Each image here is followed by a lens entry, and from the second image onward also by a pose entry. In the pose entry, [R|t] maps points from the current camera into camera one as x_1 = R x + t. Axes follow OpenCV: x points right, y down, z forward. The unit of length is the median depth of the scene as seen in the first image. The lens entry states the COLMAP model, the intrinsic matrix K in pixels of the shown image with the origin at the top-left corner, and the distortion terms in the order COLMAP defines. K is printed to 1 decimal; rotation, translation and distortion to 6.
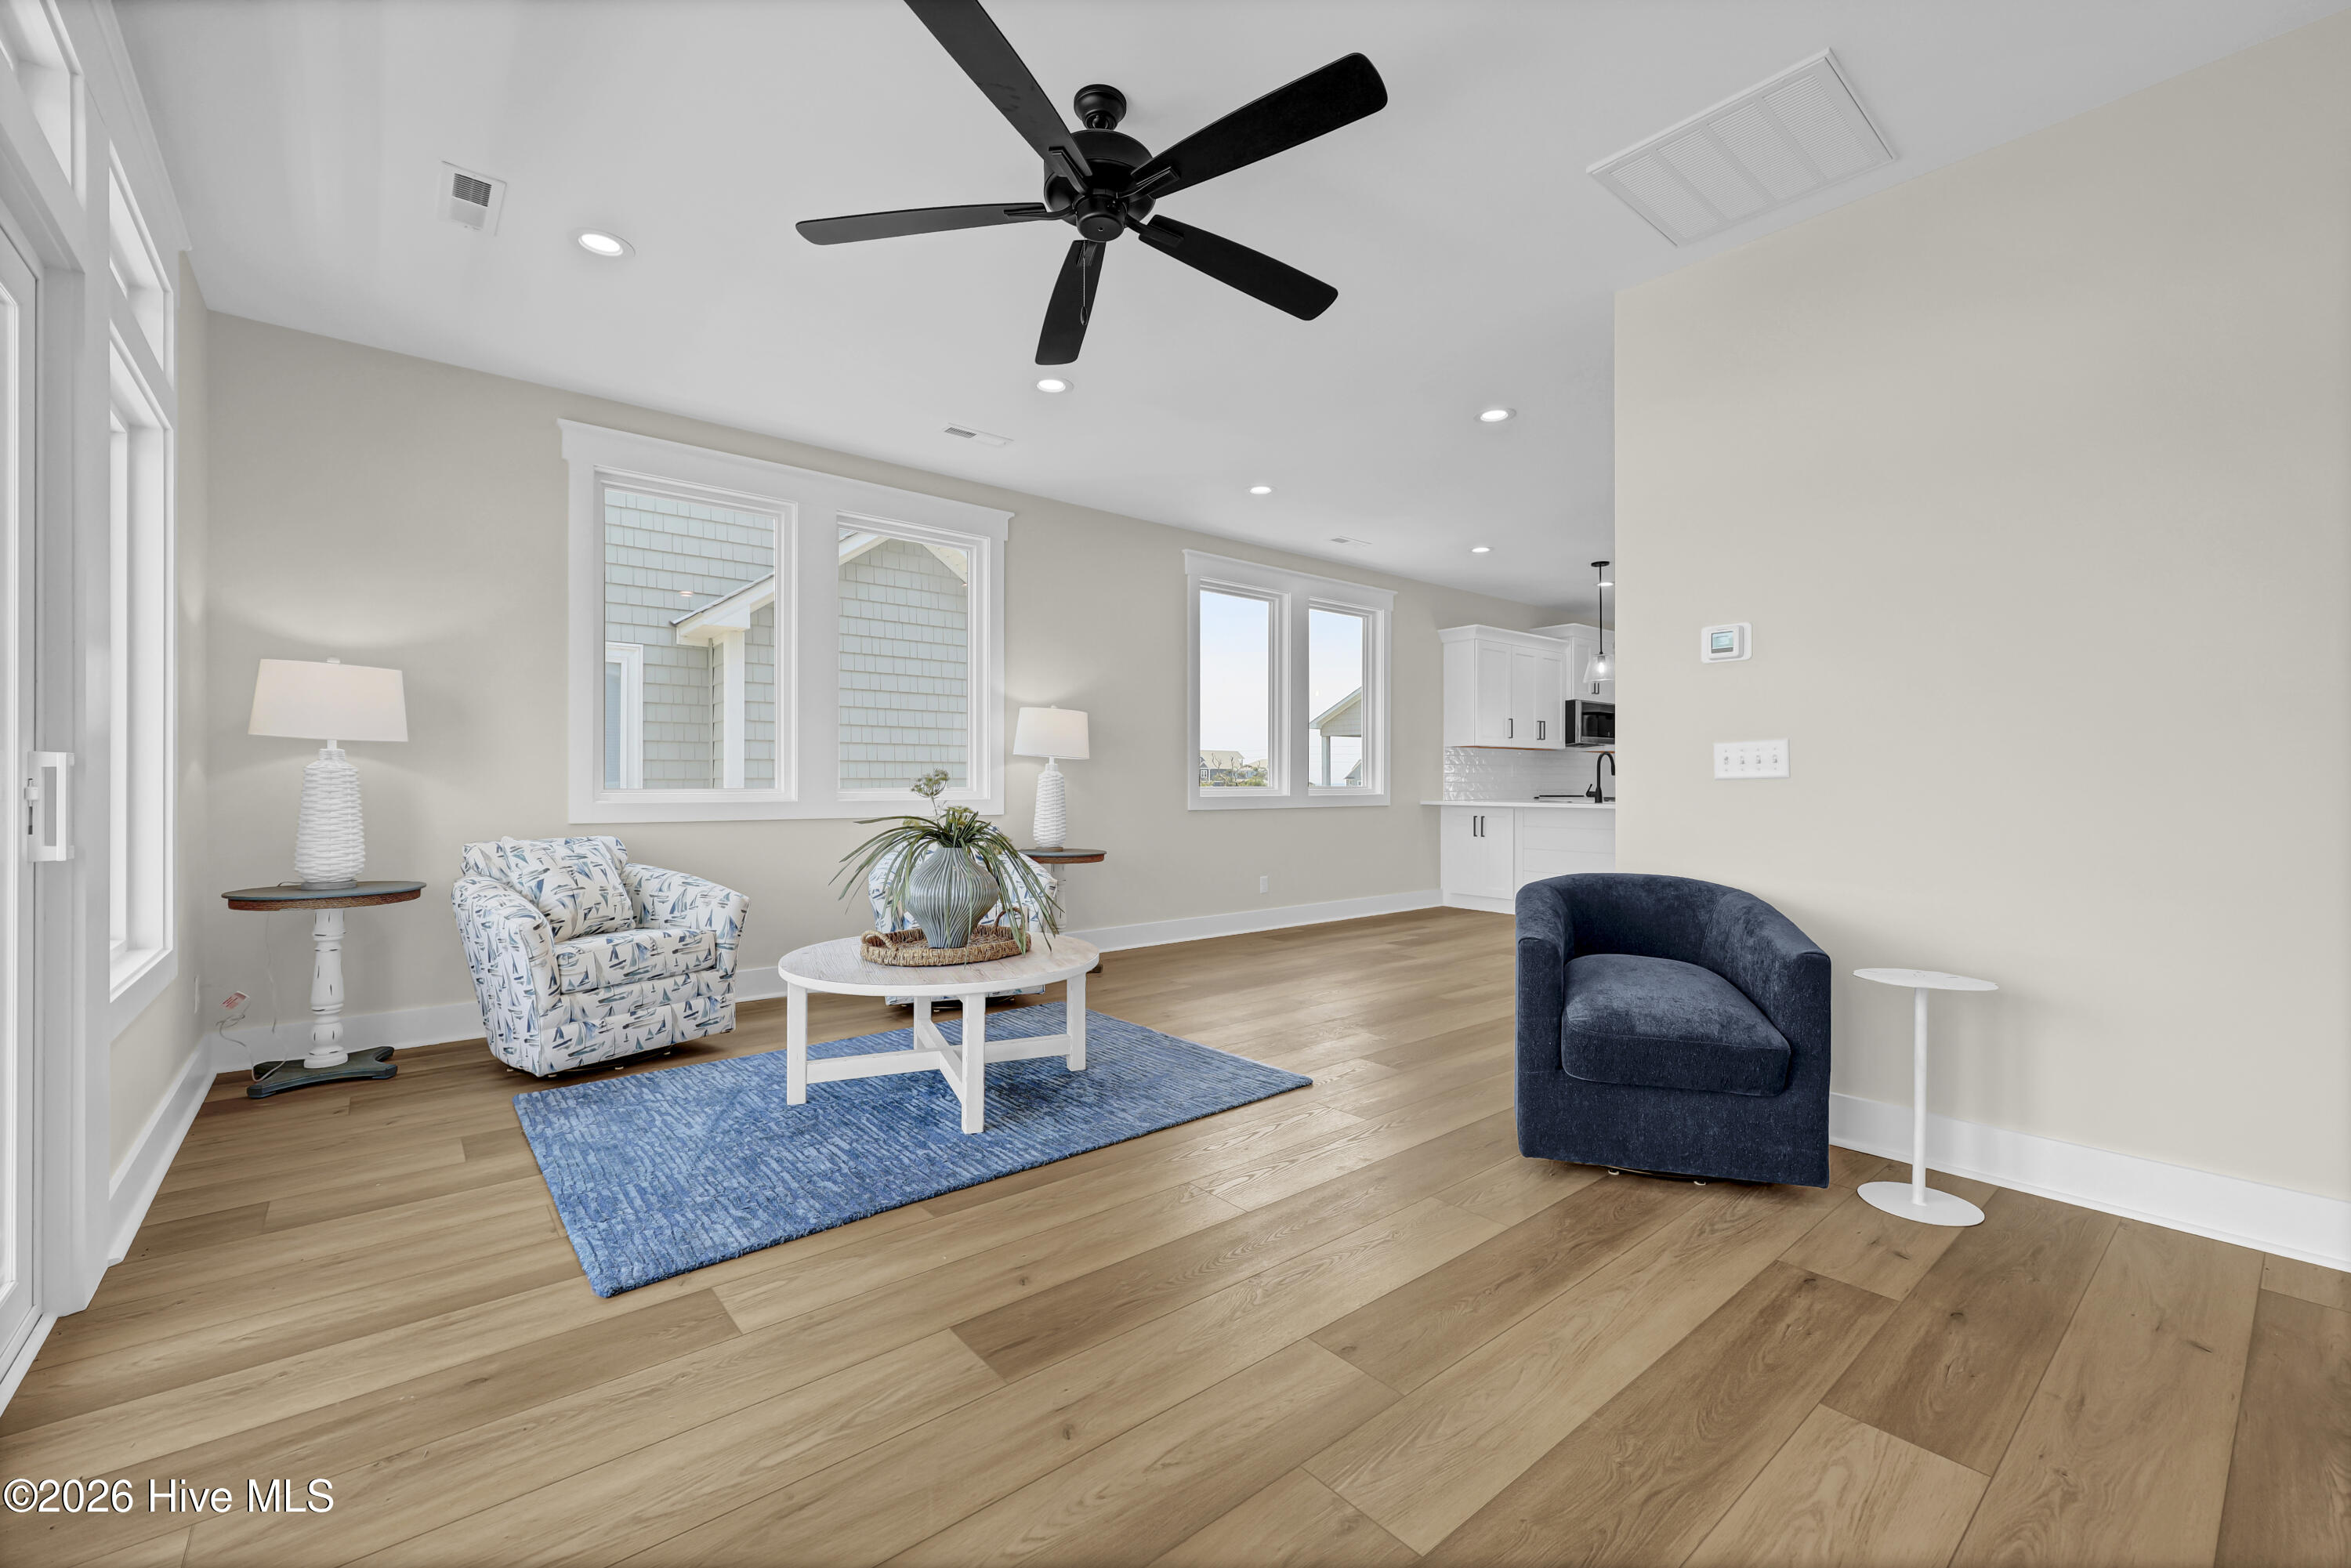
lens RADIAL K [[1007.9, 0, 1185.8], [0, 1007.9, 784.0], [0, 0, 1]] dist [0.001117, -0.000092]
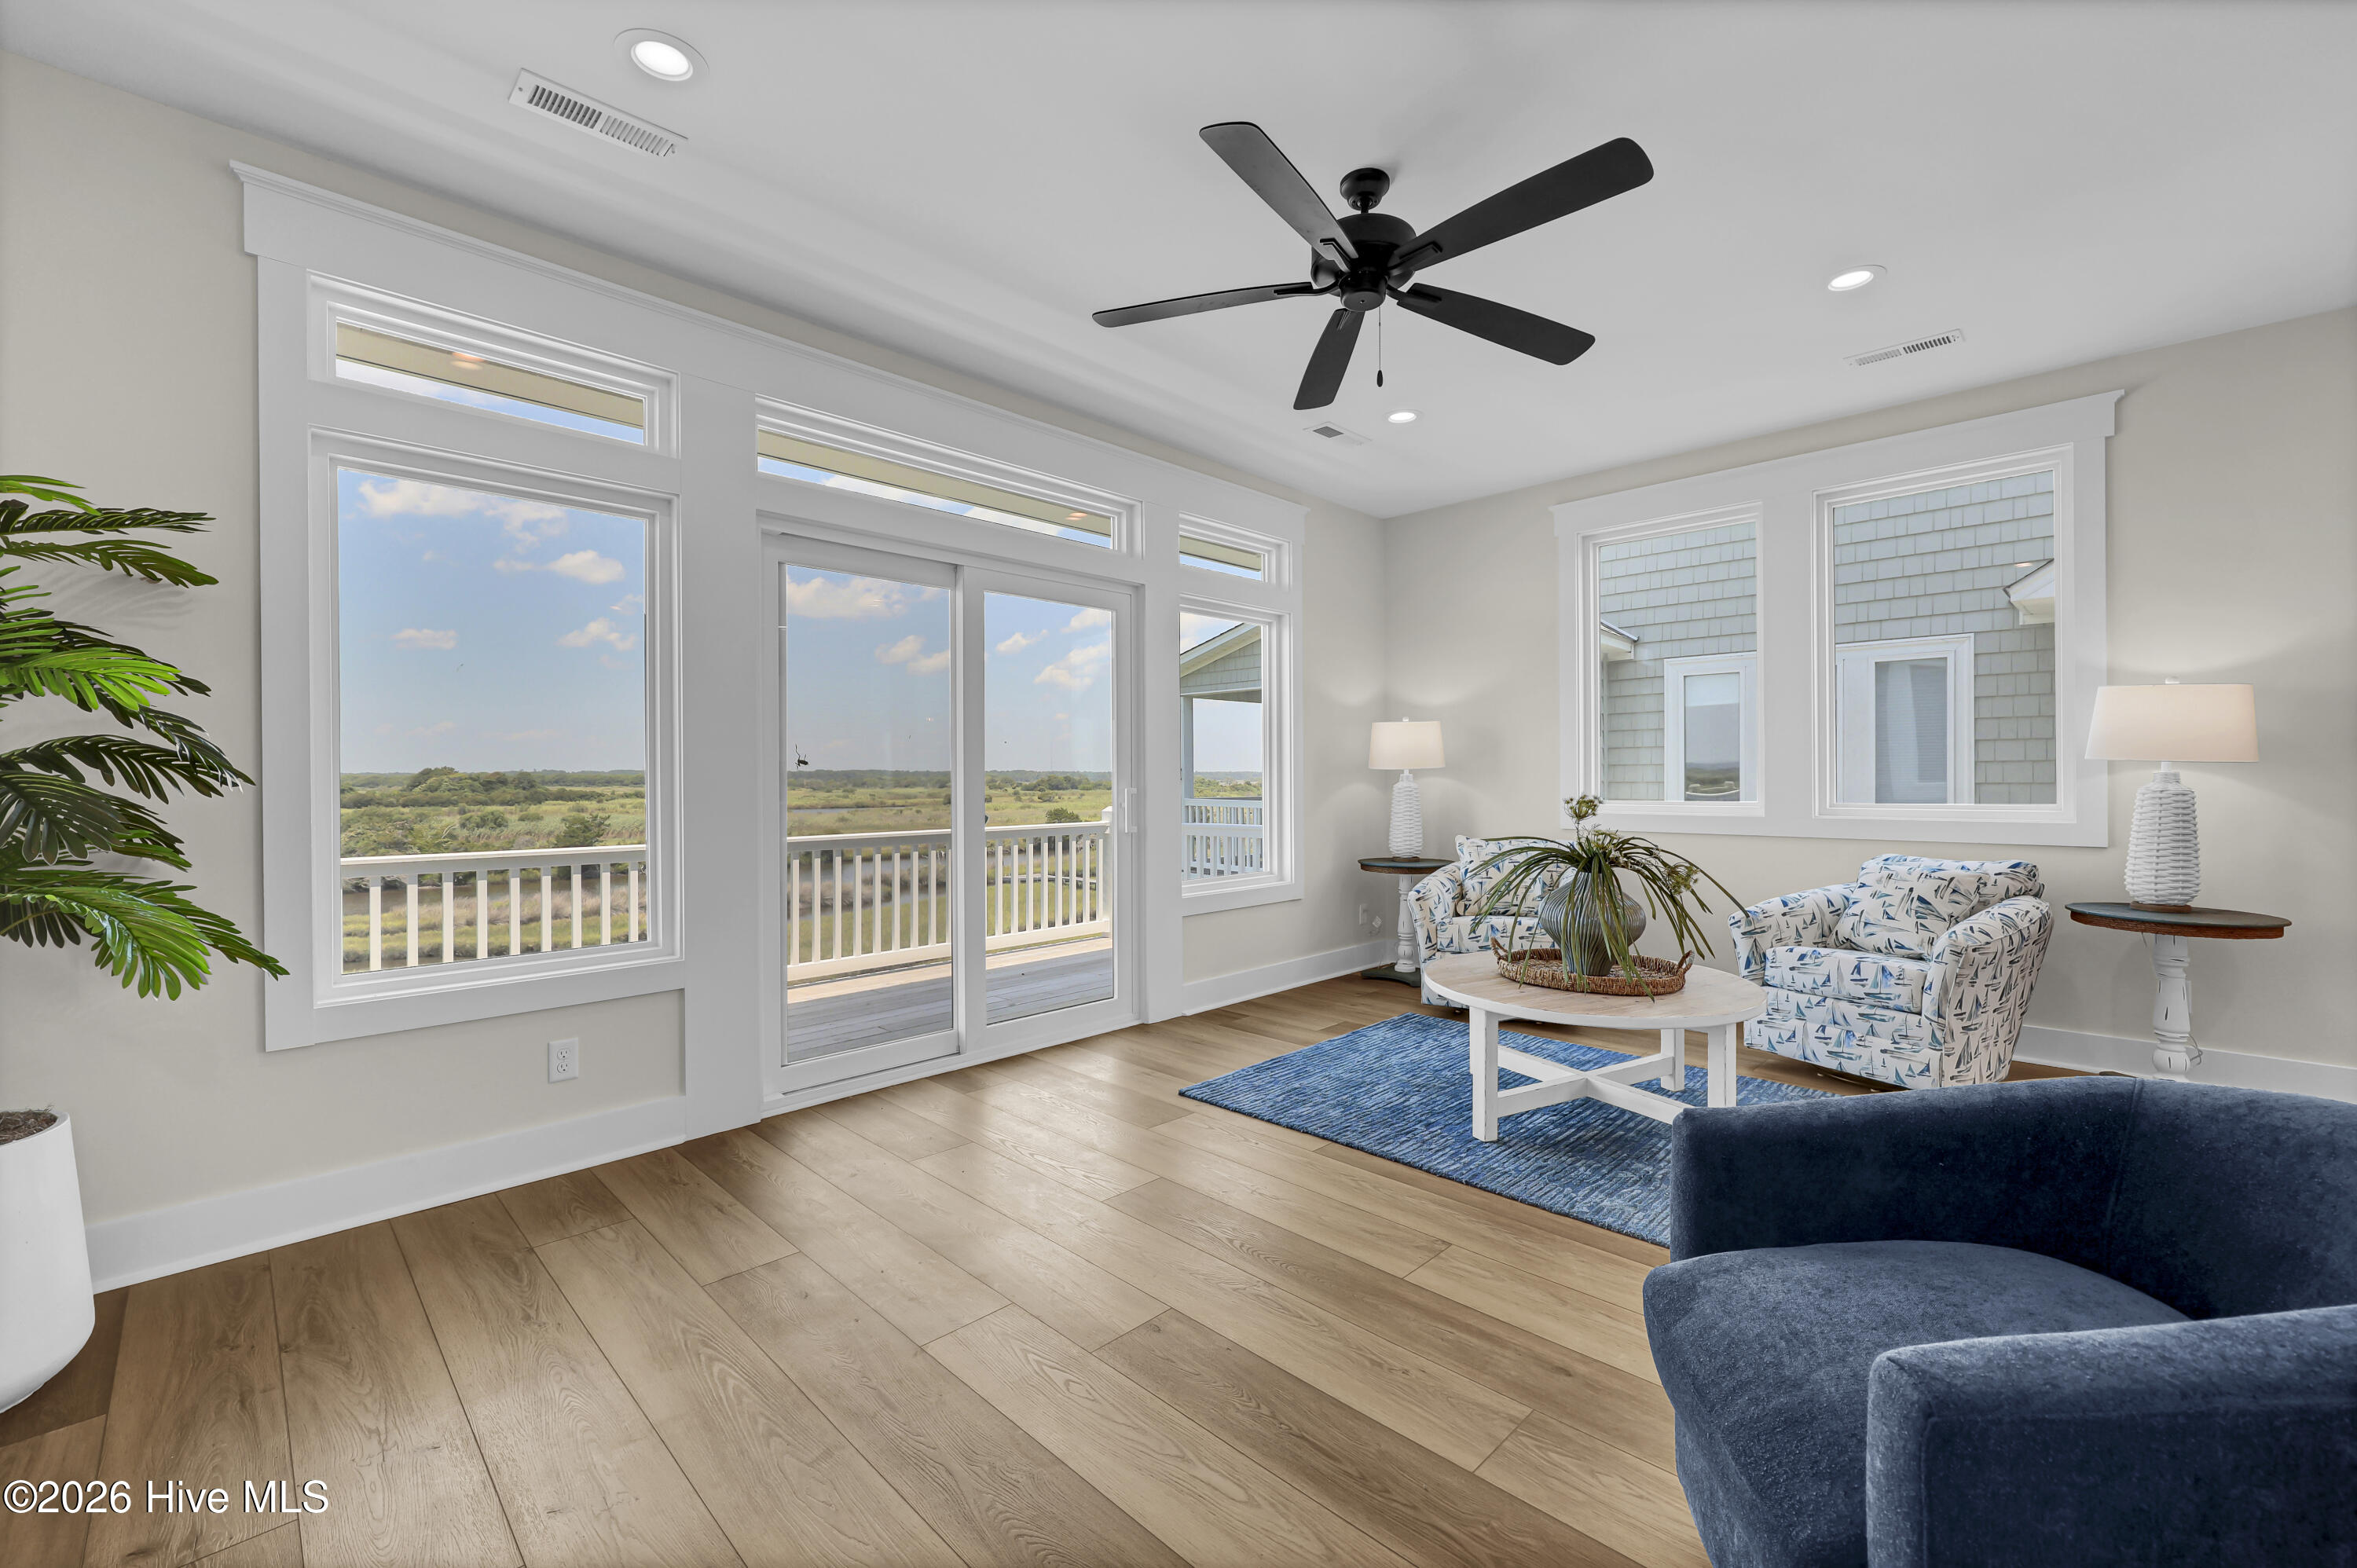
lens RADIAL K [[988.0, 0, 1138.5], [0, 988.0, 785.5], [0, 0, 1]] dist [-0.023608, -0.000186]
pose [[0.017762, 0.003489, -0.999836, 0.749839], [0.008712, 0.999955, 0.003645, -0.029065], [0.999804, -0.008776, 0.017731, 0.578884]]
